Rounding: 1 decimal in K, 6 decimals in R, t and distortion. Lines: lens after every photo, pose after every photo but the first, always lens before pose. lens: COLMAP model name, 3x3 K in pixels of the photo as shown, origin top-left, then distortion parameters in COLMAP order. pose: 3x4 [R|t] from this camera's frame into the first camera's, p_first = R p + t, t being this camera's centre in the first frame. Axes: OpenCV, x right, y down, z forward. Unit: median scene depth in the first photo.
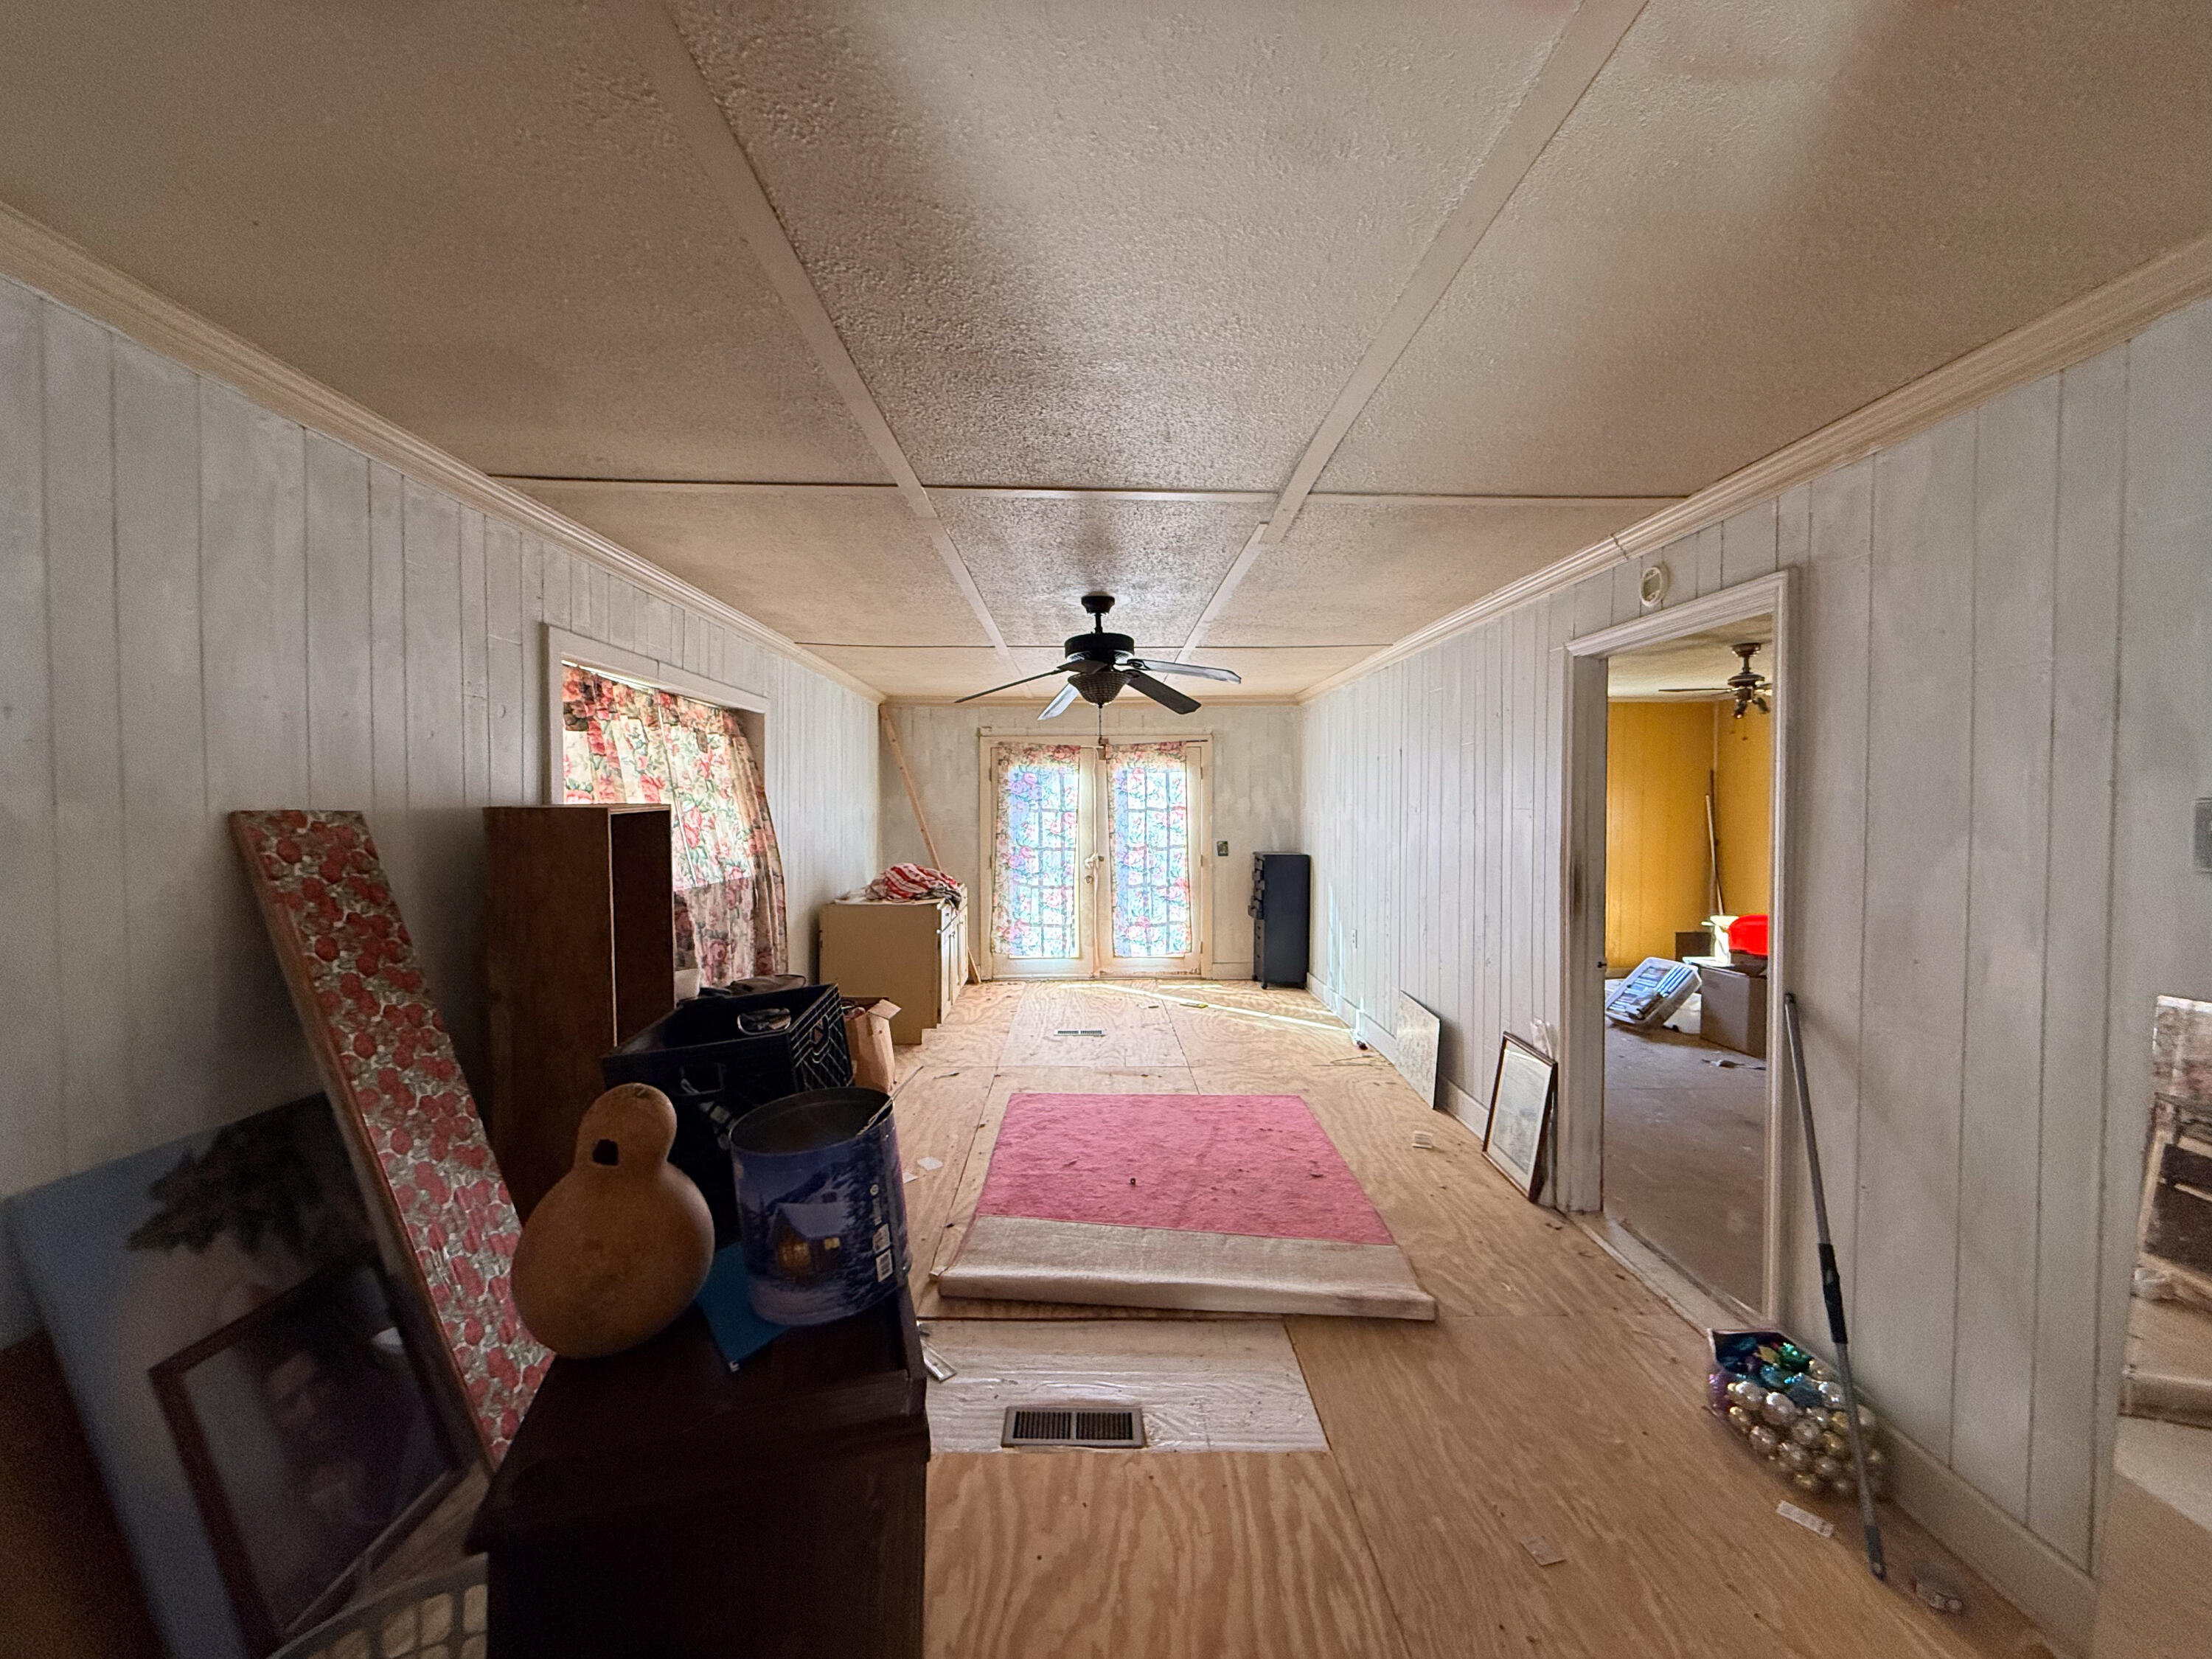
lens RADIAL K [[879.4, 0, 1099.5], [0, 879.4, 829.2], [0, 0, 1]] dist [0.000950, -0.000096]
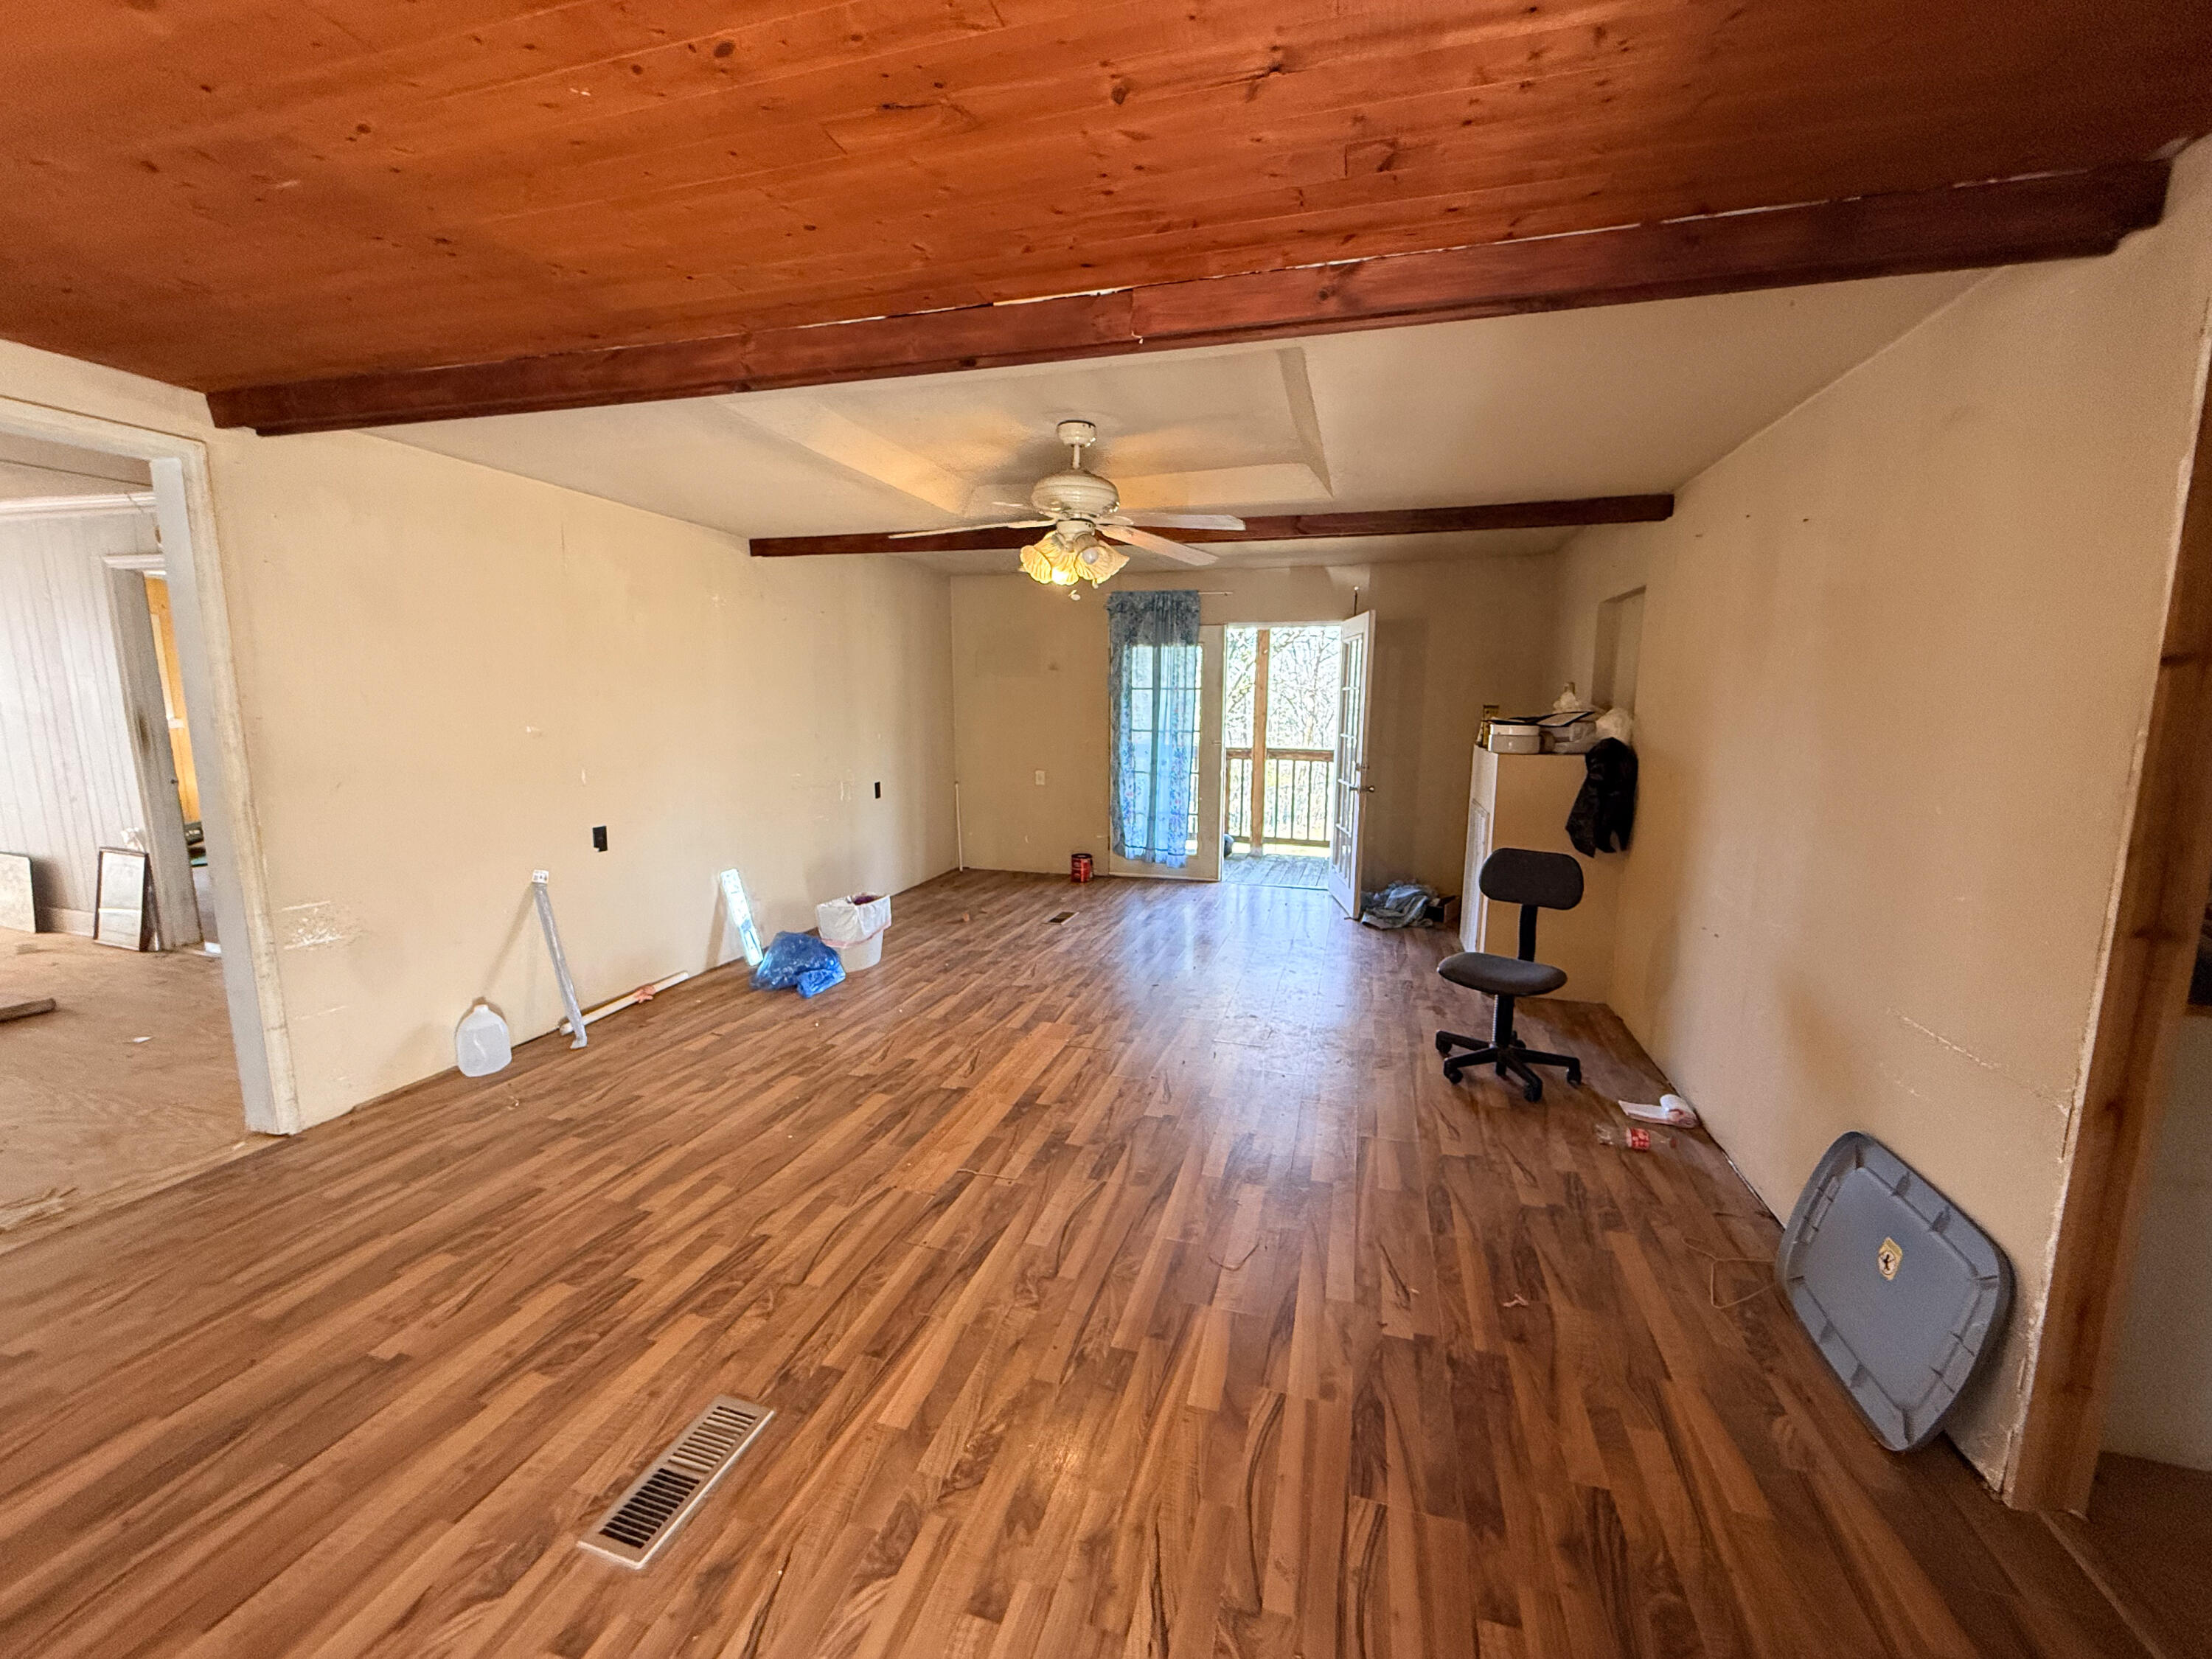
lens RADIAL K [[879.4, 0, 1104.9], [0, 879.4, 831.1], [0, 0, 1]] dist [0.000950, -0.000096]
pose [[0.301768, -0.146158, 0.942112, -0.412279], [0.010480, 0.988628, 0.150017, 0.029794], [-0.953324, -0.035397, 0.299868, -1.056661]]
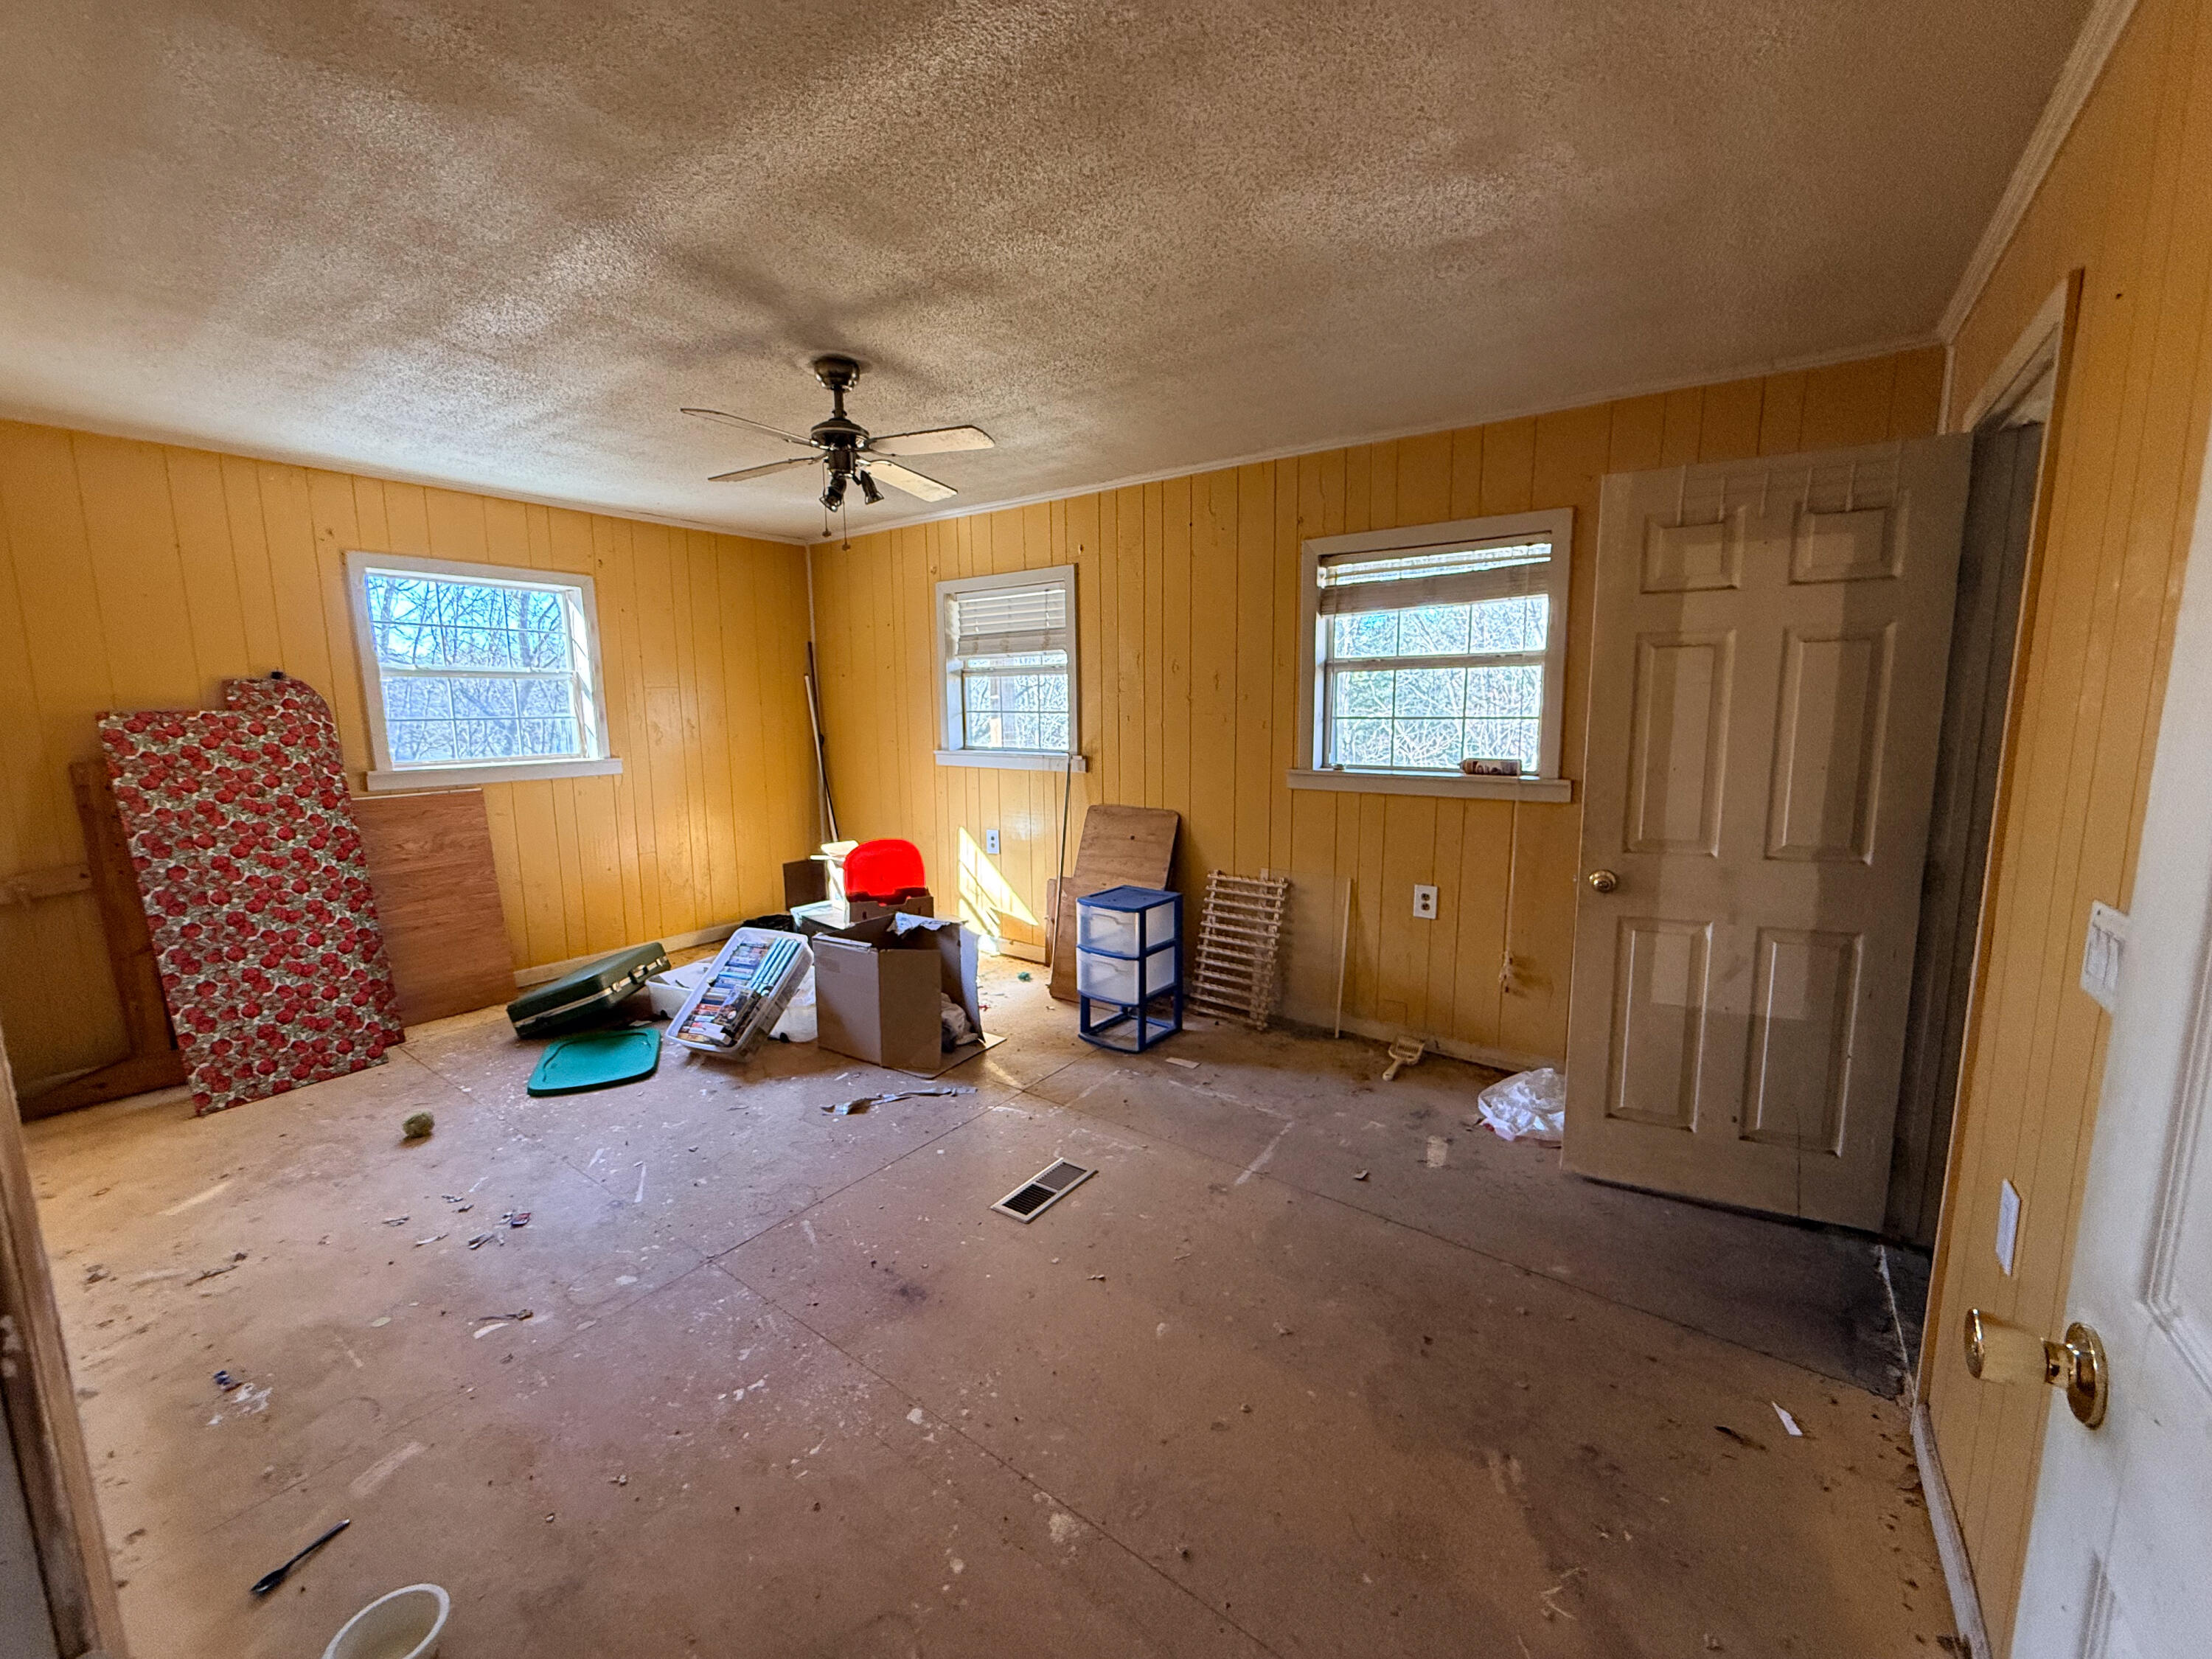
lens RADIAL K [[879.4, 0, 1103.3], [0, 879.4, 839.8], [0, 0, 1]] dist [0.000950, -0.000096]
pose [[0.611351, -0.123882, 0.781603, 0.308687], [0.029138, 0.990525, 0.134205, 0.007194], [-0.790823, -0.059272, 0.609168, 0.428708]]
